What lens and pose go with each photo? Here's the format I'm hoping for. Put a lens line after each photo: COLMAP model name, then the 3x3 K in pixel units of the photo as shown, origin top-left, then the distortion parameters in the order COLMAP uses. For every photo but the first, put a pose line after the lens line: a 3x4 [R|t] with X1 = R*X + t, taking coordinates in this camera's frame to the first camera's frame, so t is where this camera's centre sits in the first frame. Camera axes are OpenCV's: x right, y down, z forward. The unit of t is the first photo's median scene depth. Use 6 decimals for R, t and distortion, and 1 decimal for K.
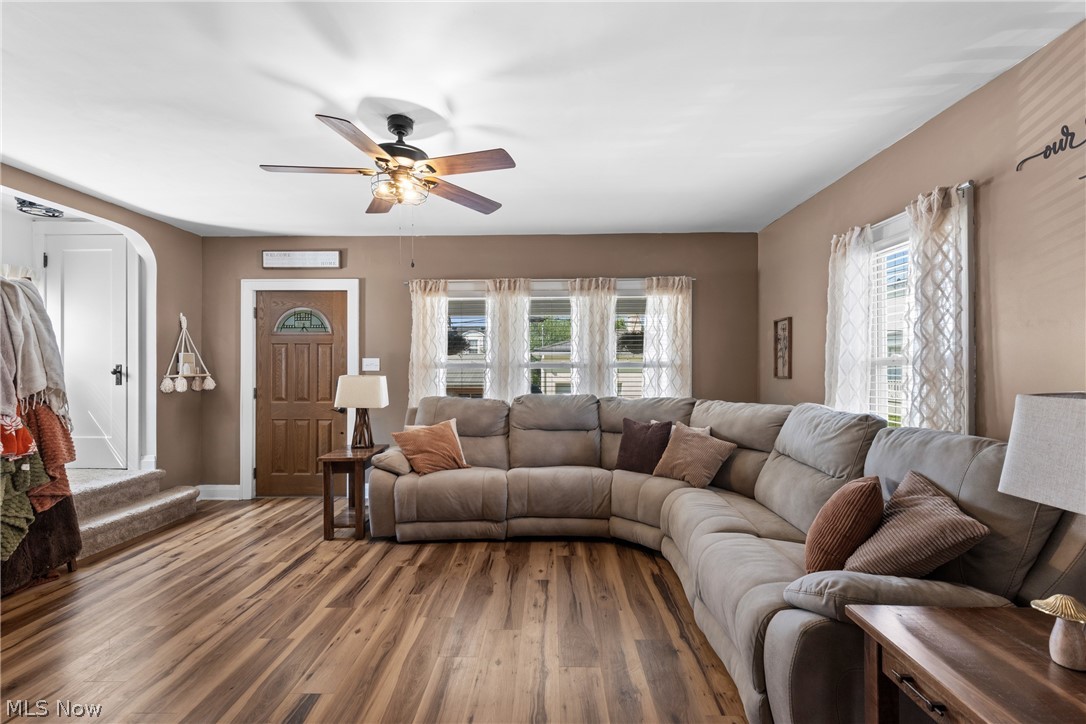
lens RADIAL K [[491.8, 0, 547.2], [0, 491.8, 368.6], [0, 0, 1]] dist [0.007299, -0.001267]
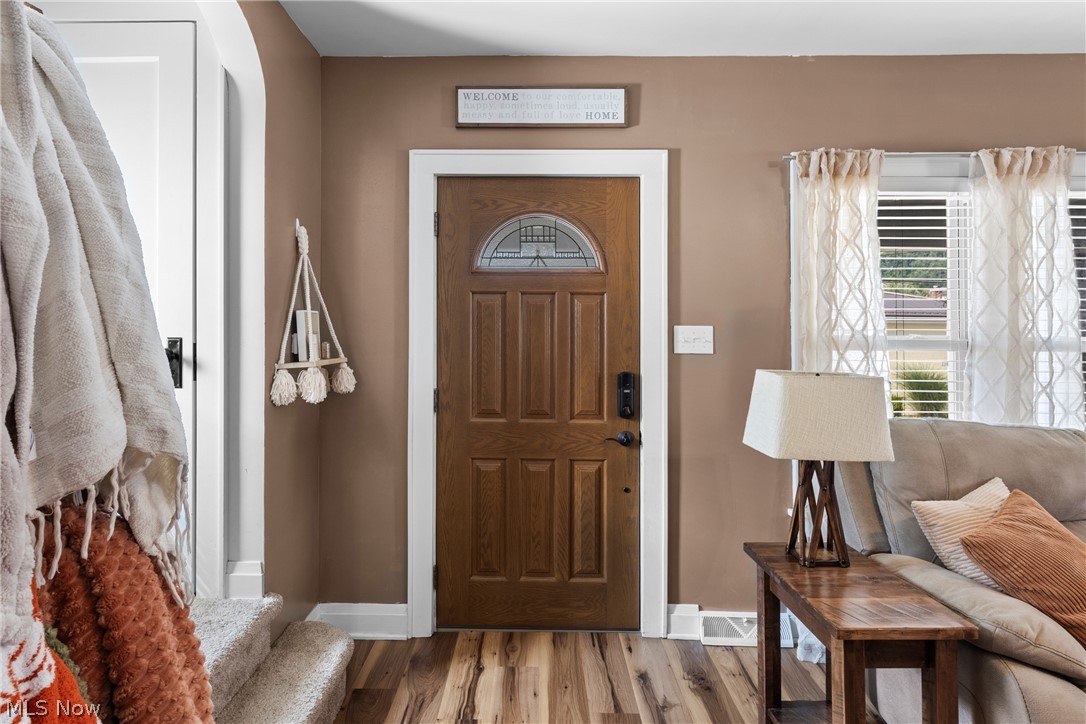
lens RADIAL K [[603.1, 0, 524.4], [0, 603.1, 336.4], [0, 0, 1]] dist [-0.000830, 0.001256]
pose [[0.999954, 0.009135, -0.002930, -0.513234], [-0.009129, 0.999956, 0.002182, -0.011286], [0.002950, -0.002155, 0.999993, 0.446461]]
